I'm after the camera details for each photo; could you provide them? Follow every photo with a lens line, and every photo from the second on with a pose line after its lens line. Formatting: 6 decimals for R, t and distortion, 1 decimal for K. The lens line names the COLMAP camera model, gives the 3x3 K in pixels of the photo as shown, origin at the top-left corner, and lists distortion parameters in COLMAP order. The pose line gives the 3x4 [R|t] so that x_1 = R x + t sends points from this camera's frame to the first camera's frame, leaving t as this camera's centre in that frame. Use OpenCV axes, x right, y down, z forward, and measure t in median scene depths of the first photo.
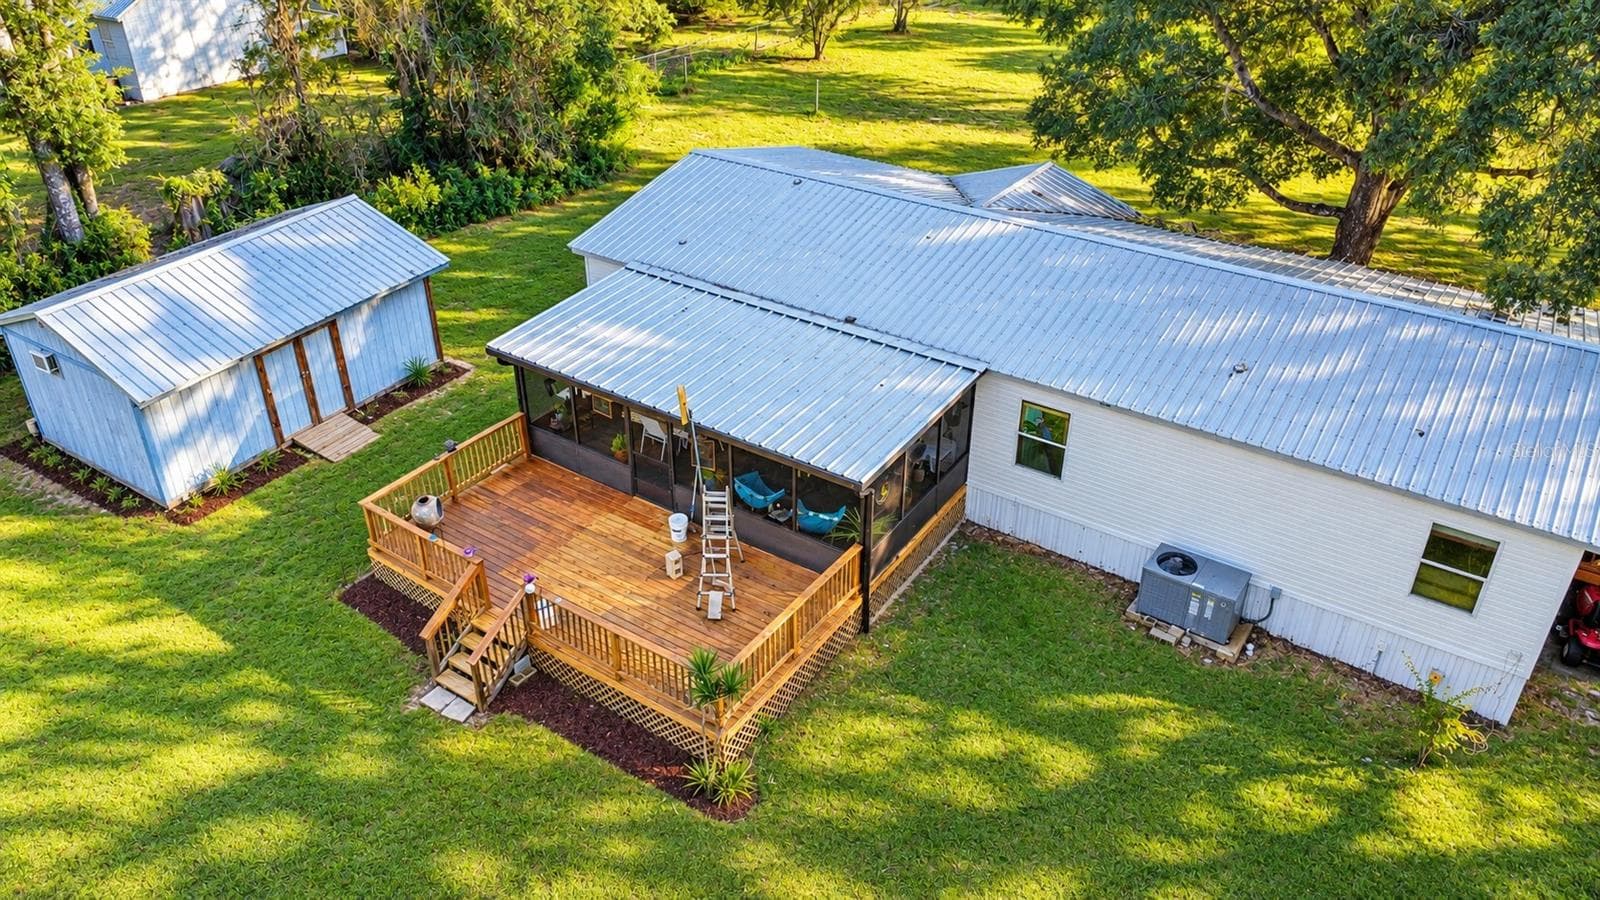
lens RADIAL K [[1182.3, 0, 792.3], [0, 1182.3, 445.6], [0, 0, 1]] dist [-0.018647, -0.005299]
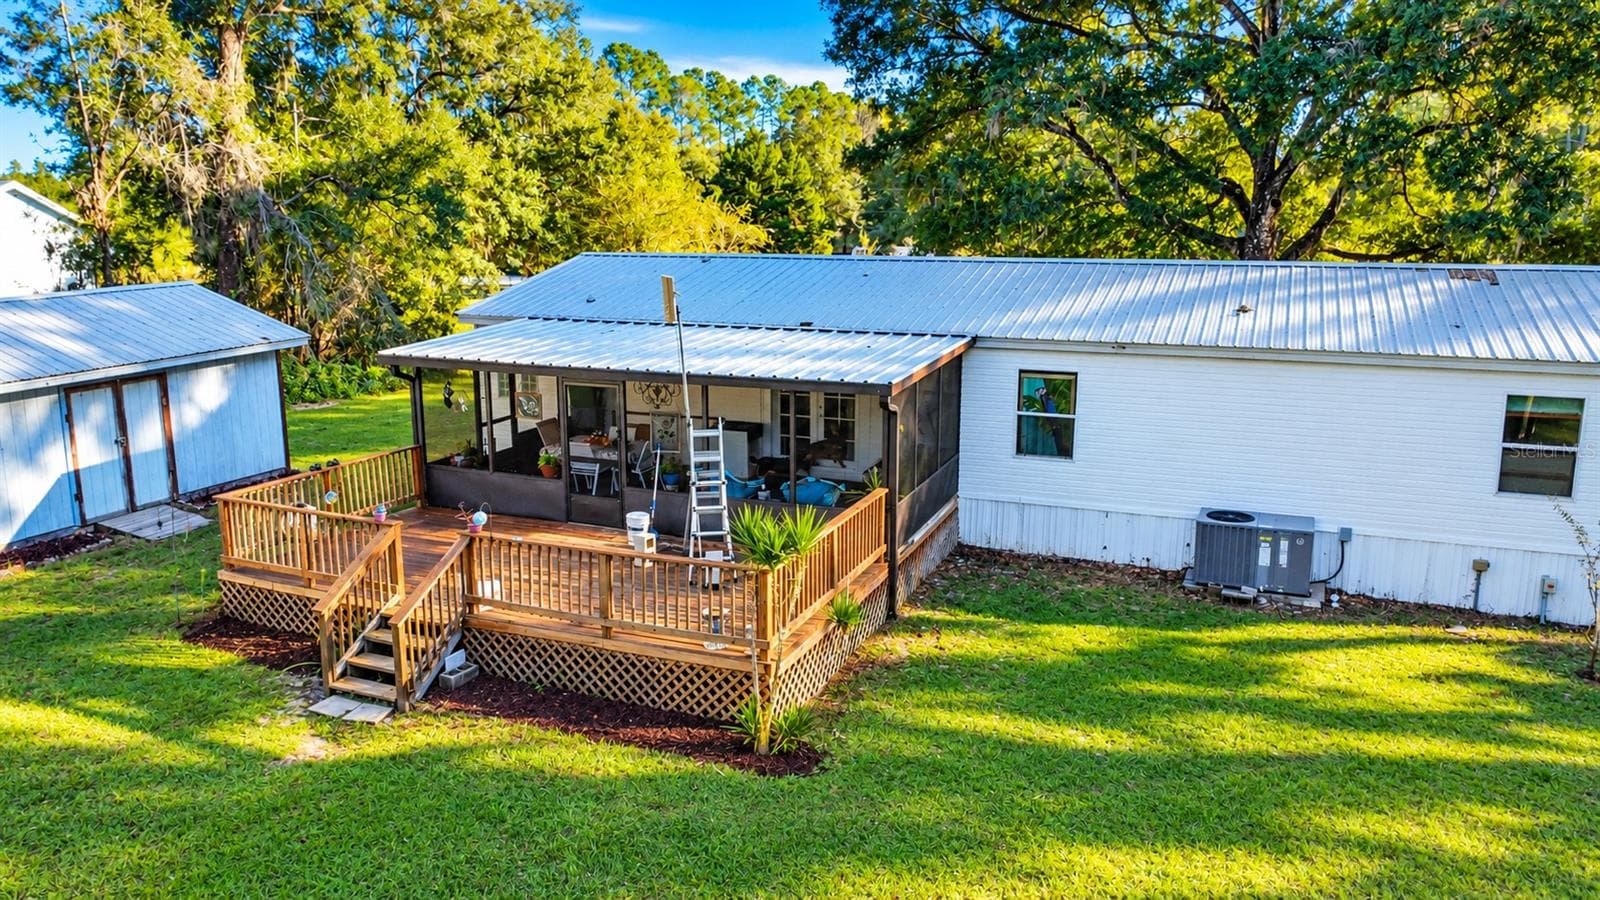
lens RADIAL K [[1182.3, 0, 798.2], [0, 1182.3, 440.6], [0, 0, 1]] dist [-0.018647, -0.005299]
pose [[0.979024, -0.037892, 0.200191, -0.149896], [0.104482, 0.936897, -0.333627, 0.294641], [-0.174916, 0.347545, 0.921204, 0.233930]]
